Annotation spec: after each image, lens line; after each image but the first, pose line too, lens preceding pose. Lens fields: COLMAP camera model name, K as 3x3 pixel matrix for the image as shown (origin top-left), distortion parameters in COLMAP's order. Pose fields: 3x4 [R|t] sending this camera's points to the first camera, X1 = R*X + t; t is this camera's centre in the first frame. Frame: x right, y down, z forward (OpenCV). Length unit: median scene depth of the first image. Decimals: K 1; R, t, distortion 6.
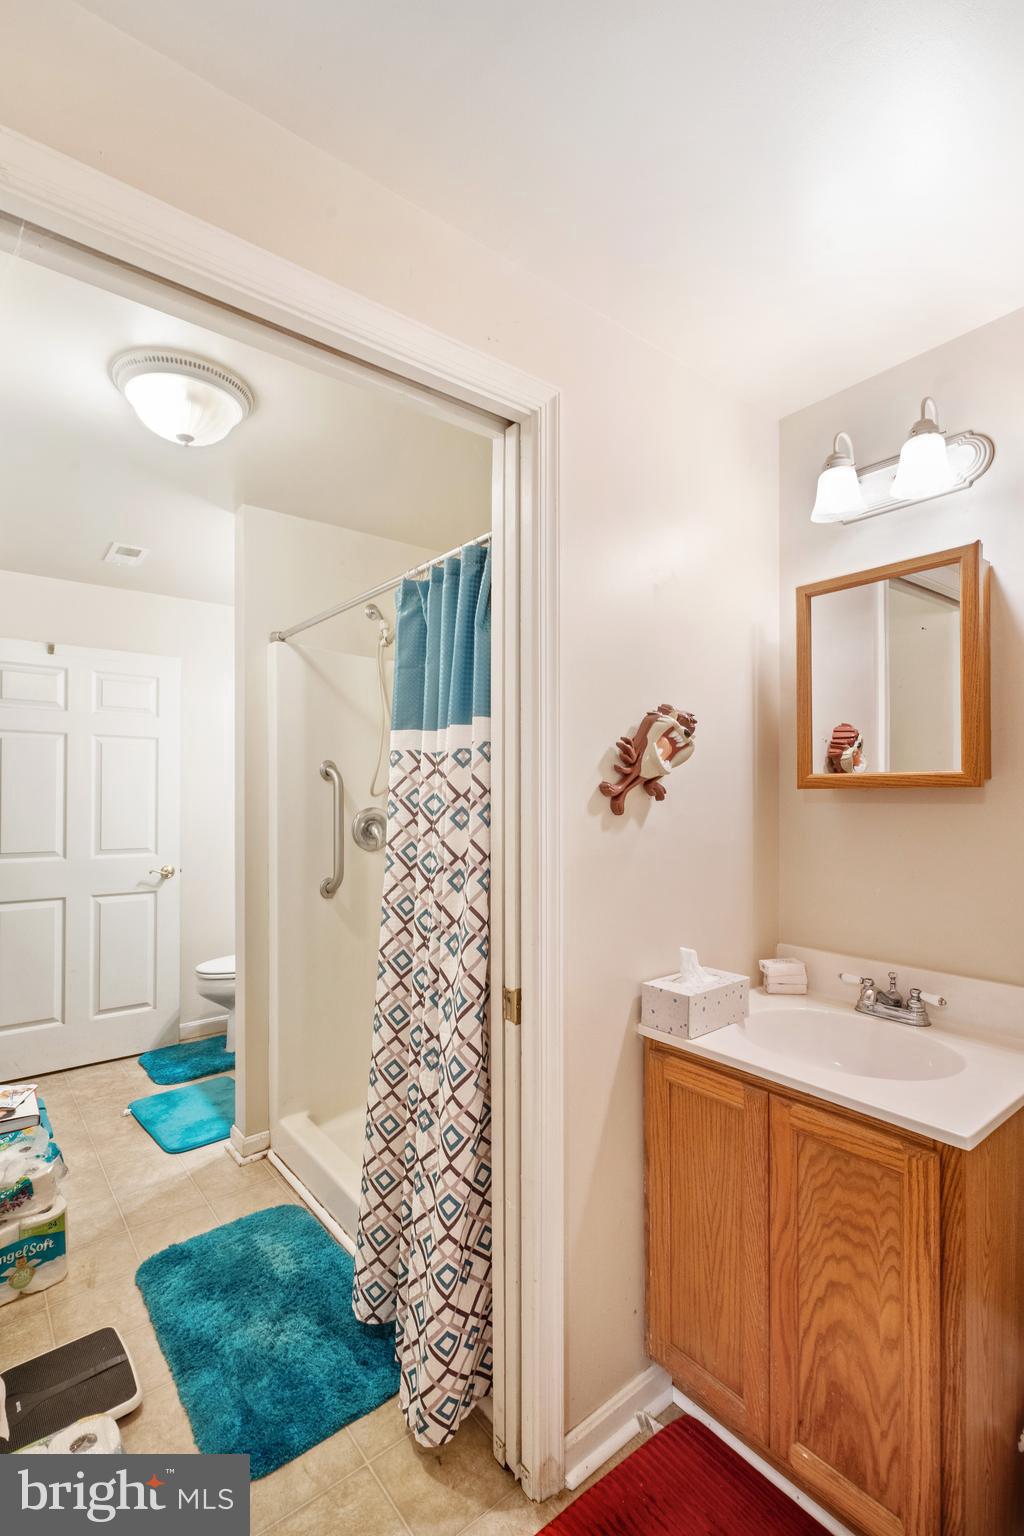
lens RADIAL K [[699.2, 0, 516.4], [0, 699.2, 794.0], [0, 0, 1]] dist [0.001814, 0.000713]
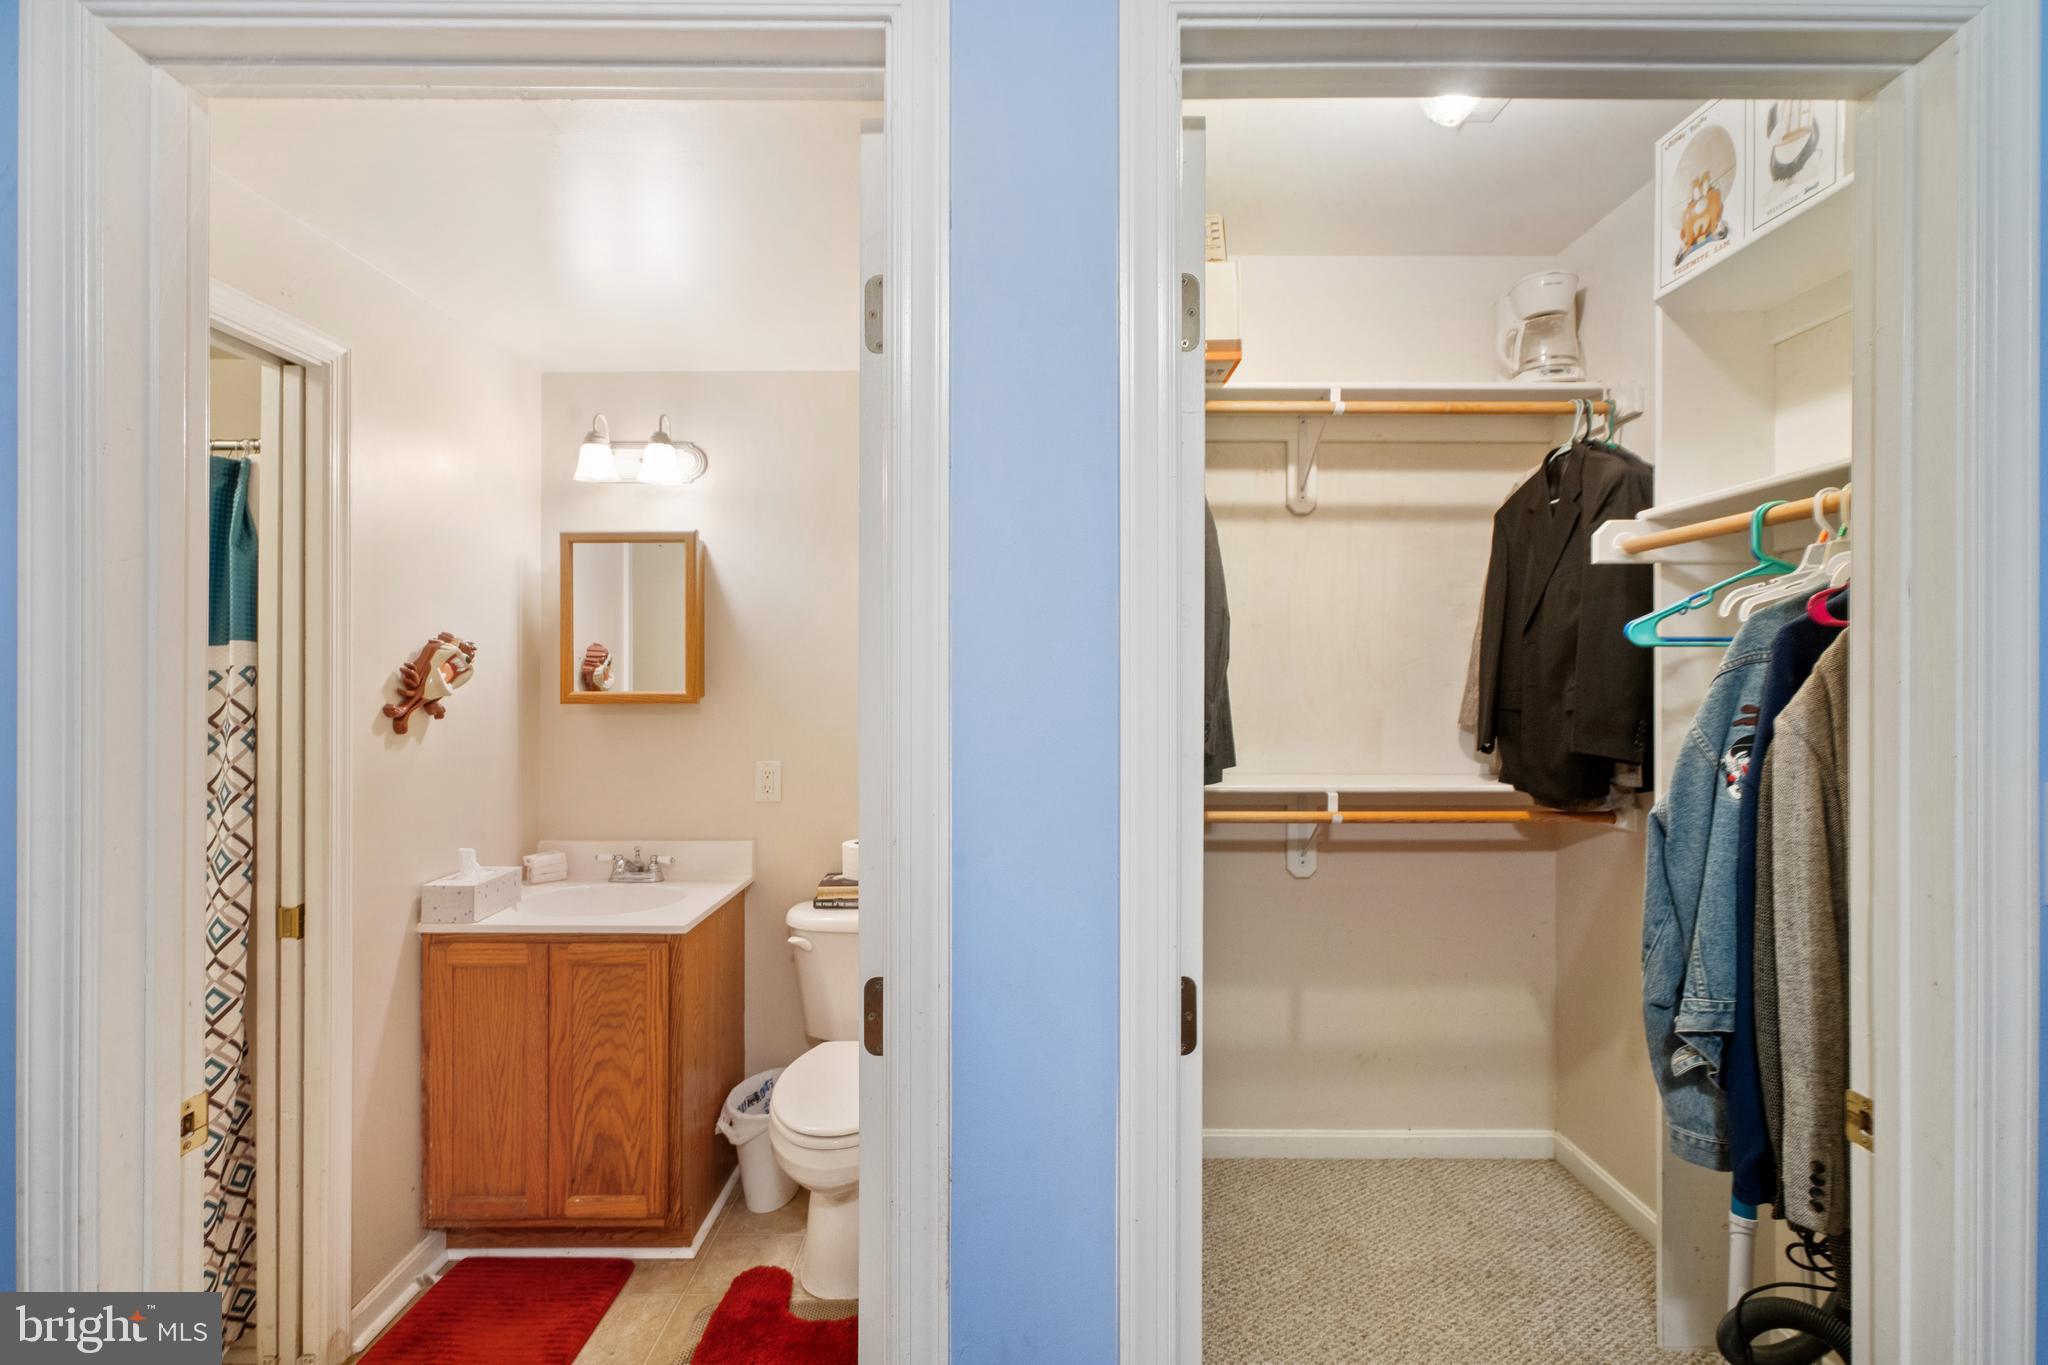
lens RADIAL K [[932.2, 0, 1024.1], [0, 932.2, 671.8], [0, 0, 1]] dist [0.001814, 0.000713]
pose [[0.622439, 0.007075, 0.782637, -0.395713], [0.002314, 0.999938, -0.010880, -0.049903], [-0.782665, 0.008584, 0.622384, -0.681212]]
